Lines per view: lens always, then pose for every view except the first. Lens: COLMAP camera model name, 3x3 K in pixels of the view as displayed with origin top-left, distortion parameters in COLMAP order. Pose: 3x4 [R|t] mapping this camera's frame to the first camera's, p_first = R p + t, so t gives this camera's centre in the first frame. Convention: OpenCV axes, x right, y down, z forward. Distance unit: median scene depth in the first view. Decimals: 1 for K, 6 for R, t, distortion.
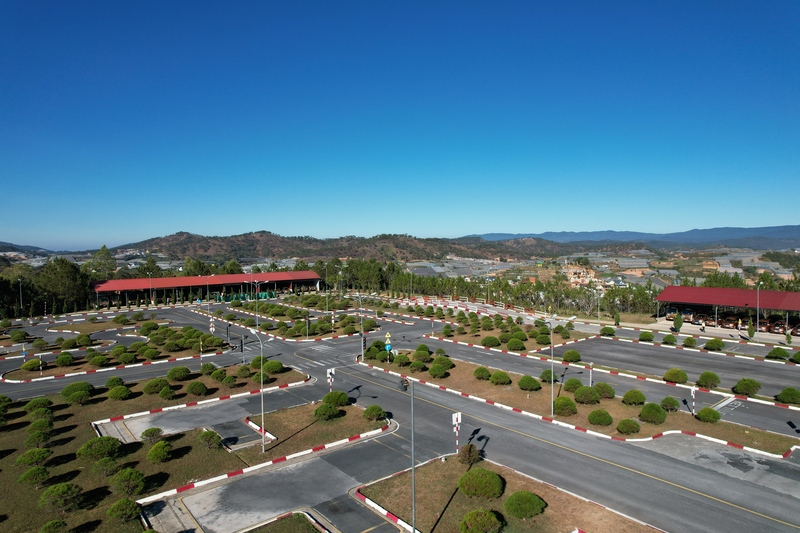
lens RADIAL K [[512.2, 0, 404.6], [0, 512.2, 262.9], [0, 0, 1]] dist [-0.070864, 0.058934]
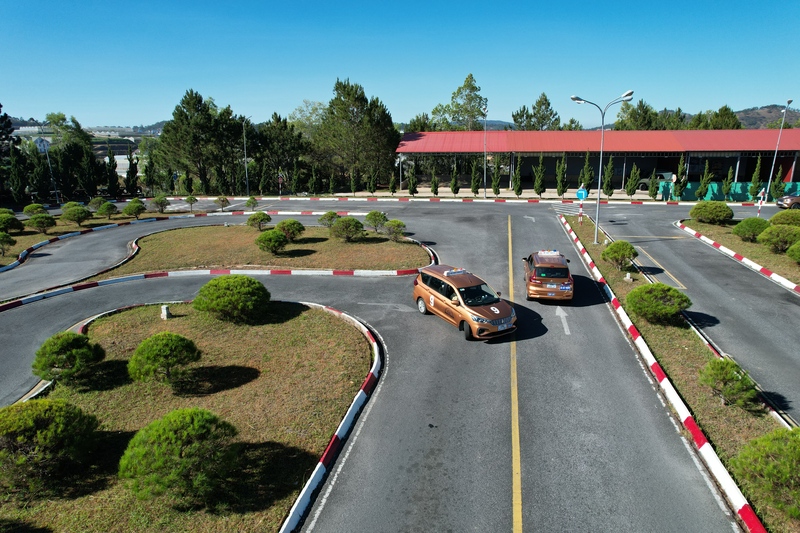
lens RADIAL K [[512.2, 0, 402.0], [0, 512.2, 265.1], [0, 0, 1]] dist [-0.070864, 0.058934]
pose [[0.634559, 0.199125, -0.746782, -0.196625], [-0.022970, 0.970672, 0.239307, 0.037732], [0.772533, -0.134701, 0.620523, 0.601416]]
